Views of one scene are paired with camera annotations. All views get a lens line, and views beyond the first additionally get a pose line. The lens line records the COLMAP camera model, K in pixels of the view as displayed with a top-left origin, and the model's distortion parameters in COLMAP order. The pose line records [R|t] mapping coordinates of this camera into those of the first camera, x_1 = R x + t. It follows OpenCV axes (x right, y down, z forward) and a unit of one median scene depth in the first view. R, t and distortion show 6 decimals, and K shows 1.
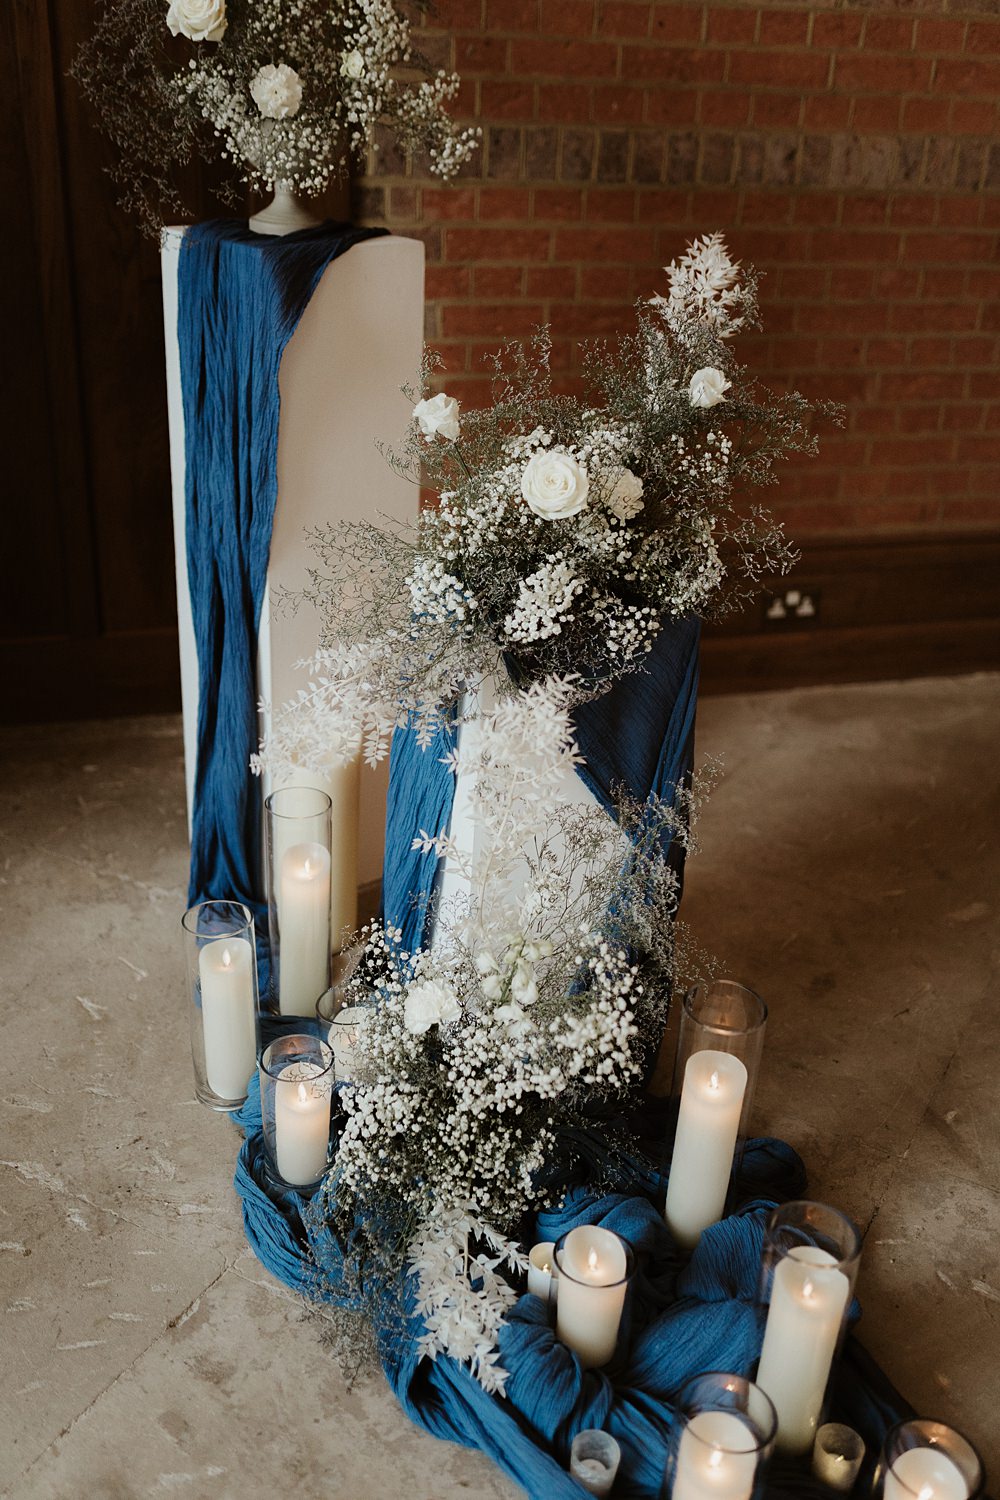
lens RADIAL K [[1370.1, 0, 442.8], [0, 1370.1, 751.0], [0, 0, 1]] dist [-0.001093, -0.004469]
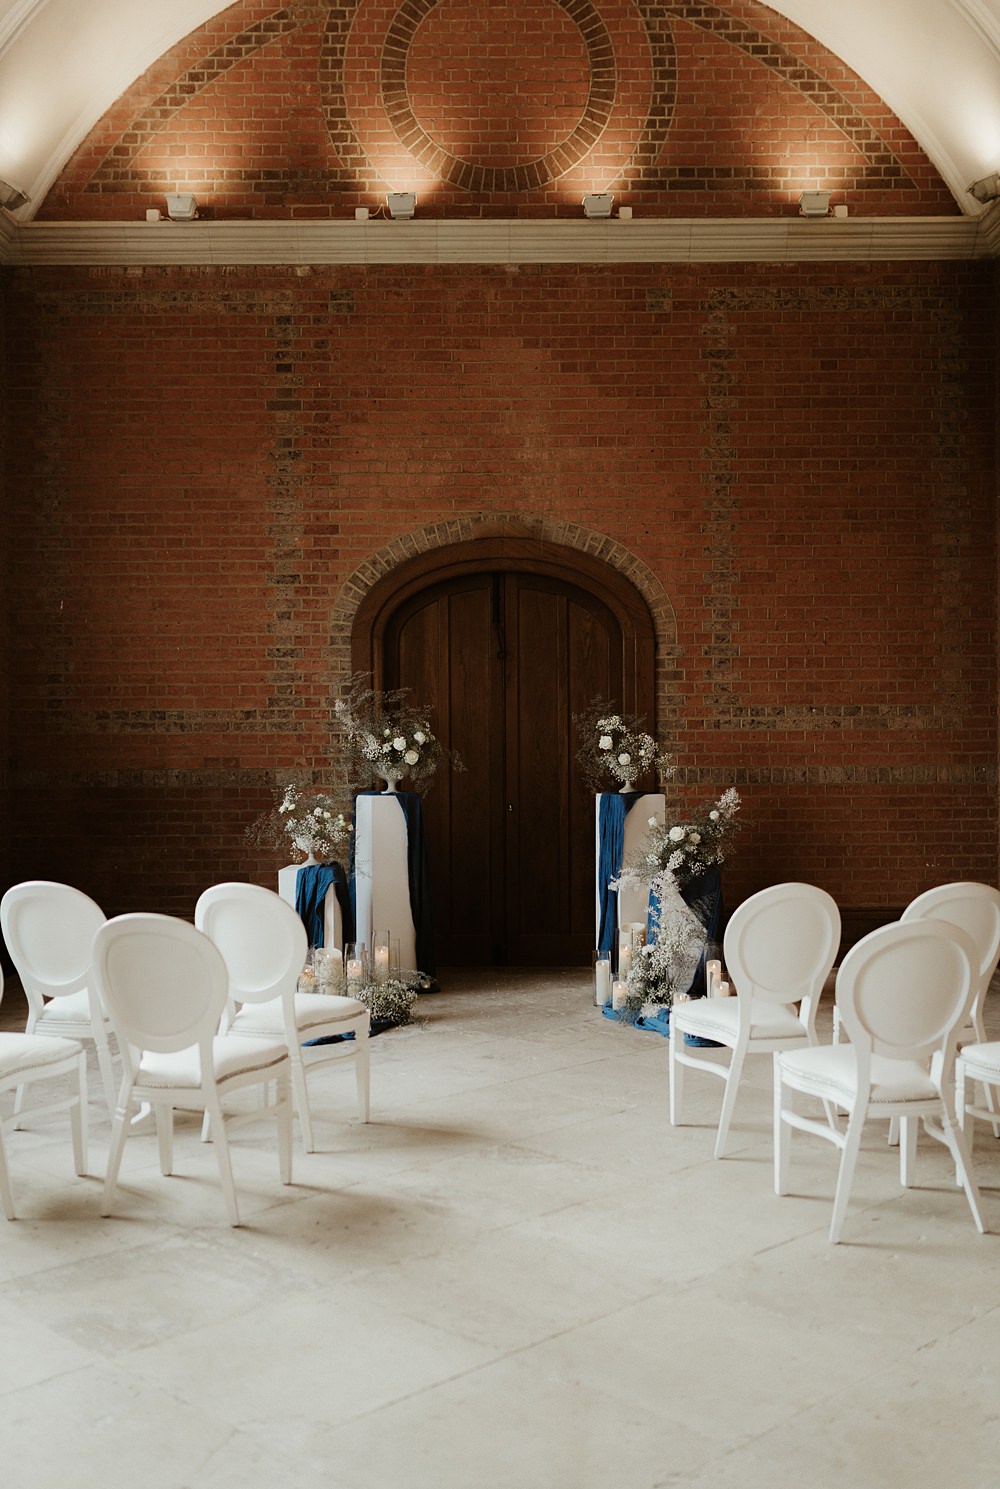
lens RADIAL K [[1632.2, 0, 495.3], [0, 1632.2, 710.2], [0, 0, 1]] dist [0.073529, 0.000043]
pose [[0.966224, -0.045225, -0.253704, 0.734969], [-0.079027, 0.885048, -0.458742, 1.627565], [0.245287, 0.463297, 0.851581, -3.258769]]
